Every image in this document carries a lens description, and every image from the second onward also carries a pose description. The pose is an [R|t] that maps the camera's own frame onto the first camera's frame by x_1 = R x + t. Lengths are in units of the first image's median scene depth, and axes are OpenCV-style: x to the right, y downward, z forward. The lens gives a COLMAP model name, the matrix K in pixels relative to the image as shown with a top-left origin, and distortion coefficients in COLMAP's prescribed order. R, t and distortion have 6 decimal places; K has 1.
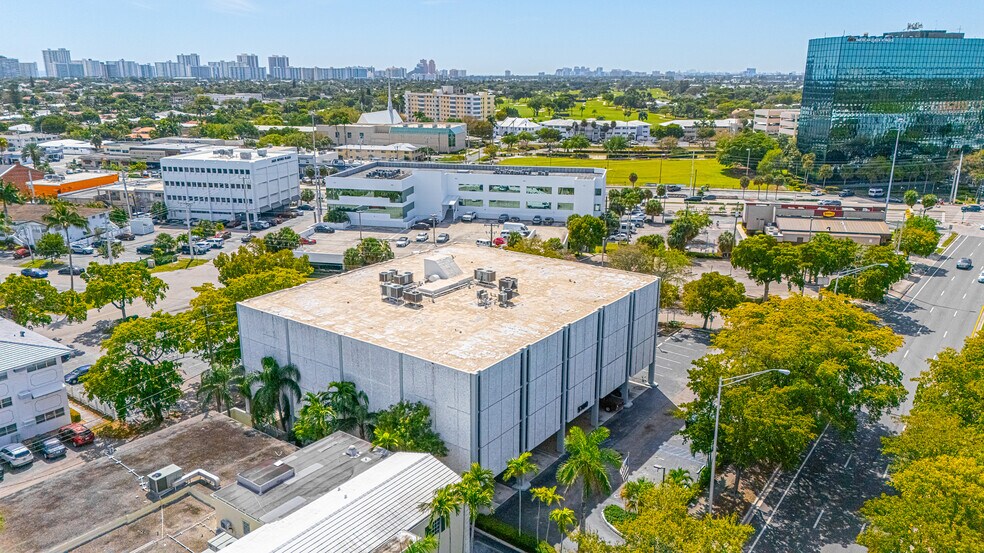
lens RADIAL K [[721.1, 0, 495.3], [0, 721.1, 273.4], [0, 0, 1]] dist [0.090629, -0.096699]
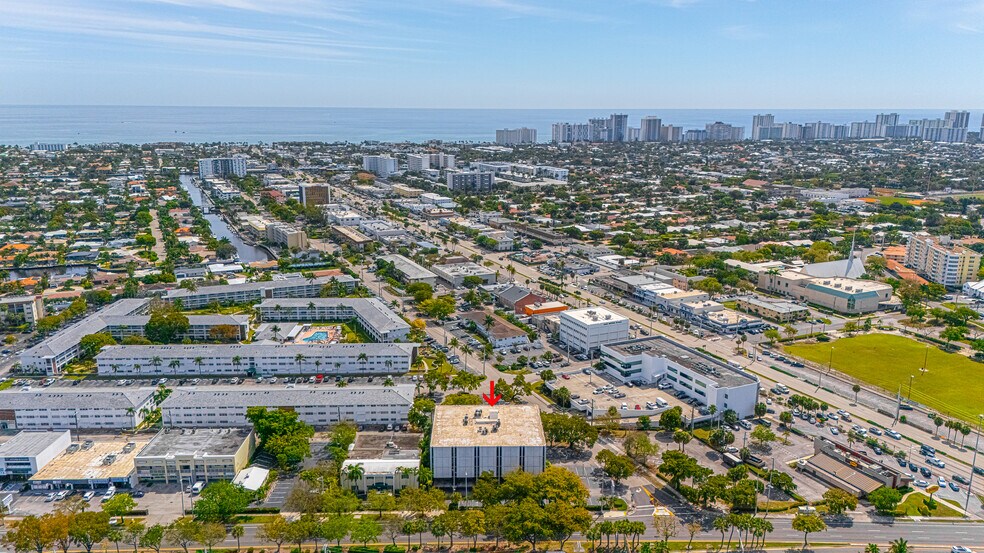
lens RADIAL K [[723.9, 0, 492.0], [0, 723.9, 276.5], [0, 0, 1]] dist [0.077681, -0.101972]
pose [[0.609079, 0.181882, -0.771973, 1.014125], [-0.213182, 0.975073, 0.061535, -0.356441], [0.763922, 0.127091, 0.632670, -0.445989]]
